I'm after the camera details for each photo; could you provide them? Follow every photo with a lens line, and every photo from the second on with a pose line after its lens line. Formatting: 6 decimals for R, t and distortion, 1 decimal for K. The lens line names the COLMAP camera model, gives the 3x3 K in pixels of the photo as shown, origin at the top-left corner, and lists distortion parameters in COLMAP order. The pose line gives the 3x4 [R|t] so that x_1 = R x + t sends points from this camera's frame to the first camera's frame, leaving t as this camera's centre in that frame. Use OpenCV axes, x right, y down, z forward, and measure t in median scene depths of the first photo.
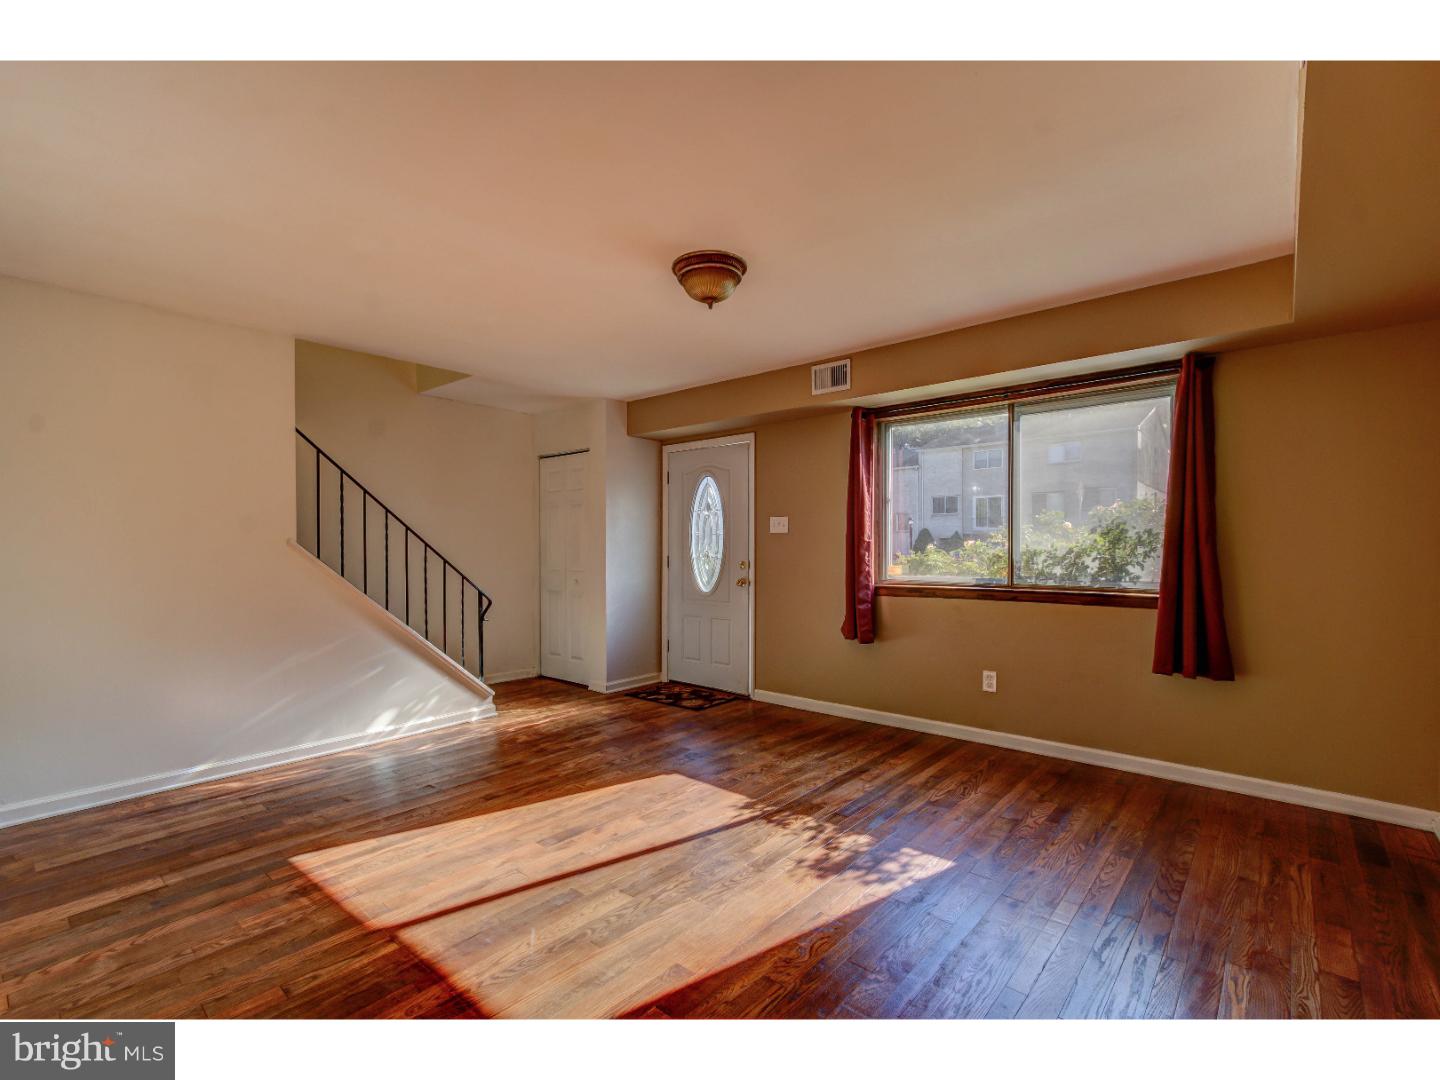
lens RADIAL K [[652.9, 0, 717.1], [0, 652.9, 549.2], [0, 0, 1]] dist [-0.003156, 0.004721]
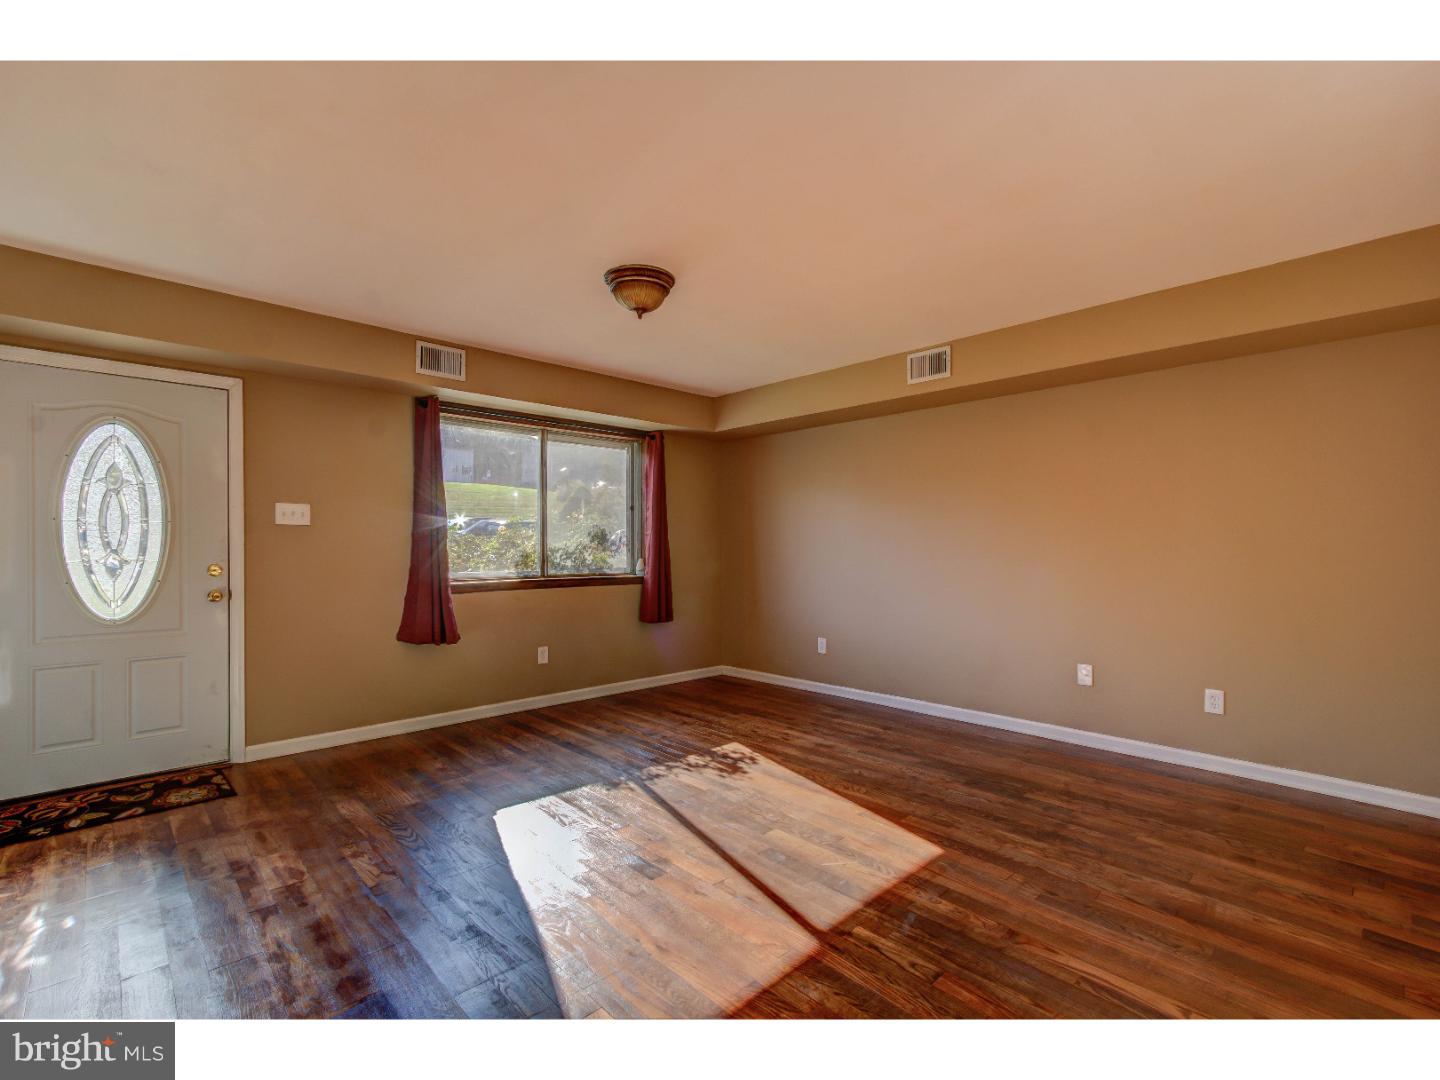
lens RADIAL K [[652.9, 0, 717.1], [0, 652.9, 549.2], [0, 0, 1]] dist [-0.003156, 0.004721]
pose [[0.085584, 0.004858, 0.996319, -0.787949], [0.006236, 0.999966, -0.005411, 0.013785], [-0.996311, 0.006676, 0.085551, 0.582873]]
